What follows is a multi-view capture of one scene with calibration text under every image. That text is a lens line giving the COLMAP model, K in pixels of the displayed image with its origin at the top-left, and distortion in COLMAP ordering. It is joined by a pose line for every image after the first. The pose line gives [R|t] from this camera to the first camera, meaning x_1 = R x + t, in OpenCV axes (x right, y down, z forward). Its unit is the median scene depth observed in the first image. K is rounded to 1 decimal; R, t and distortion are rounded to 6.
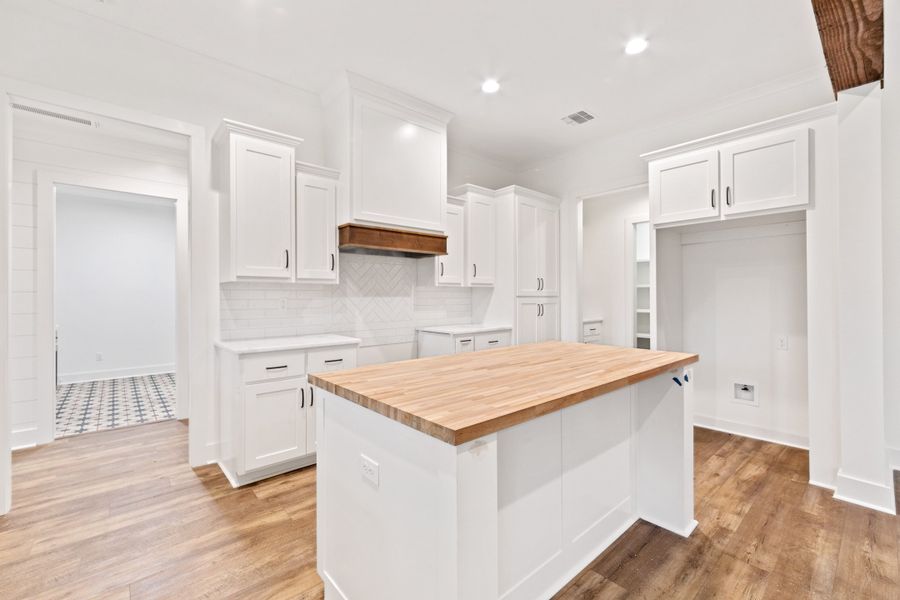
lens RADIAL K [[394.5, 0, 441.5], [0, 394.5, 298.8], [0, 0, 1]] dist [0.000596, 0.000172]
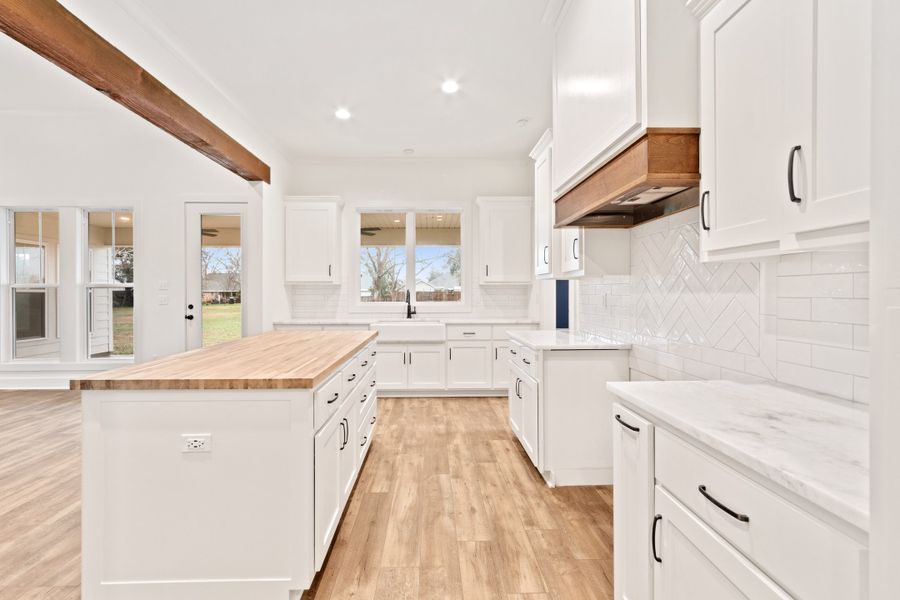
lens RADIAL K [[372.2, 0, 440.2], [0, 372.2, 294.9], [0, 0, 1]] dist [0.000465, 0.000033]
pose [[-0.643419, 0.007255, -0.765479, 0.624213], [0.005151, 0.999973, 0.005148, -0.011860], [0.765497, -0.000630, -0.643440, 1.640240]]
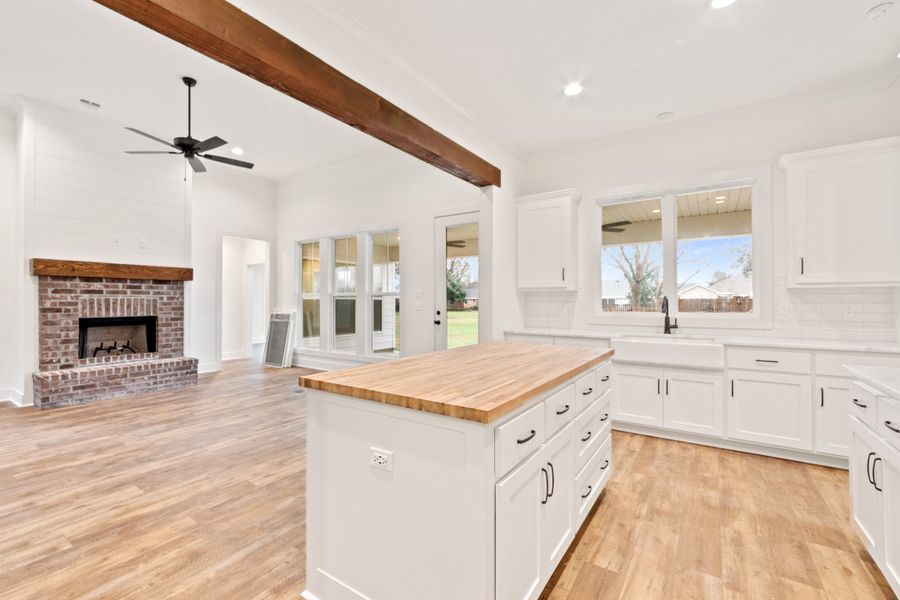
lens RADIAL K [[395.1, 0, 447.4], [0, 395.1, 297.0], [0, 0, 1]] dist [-0.002152, 0.000327]
pose [[-0.967595, -0.000401, -0.252508, 0.482319], [0.002462, 0.999936, -0.011022, -0.011611], [0.252496, -0.011286, -0.967532, 1.566434]]
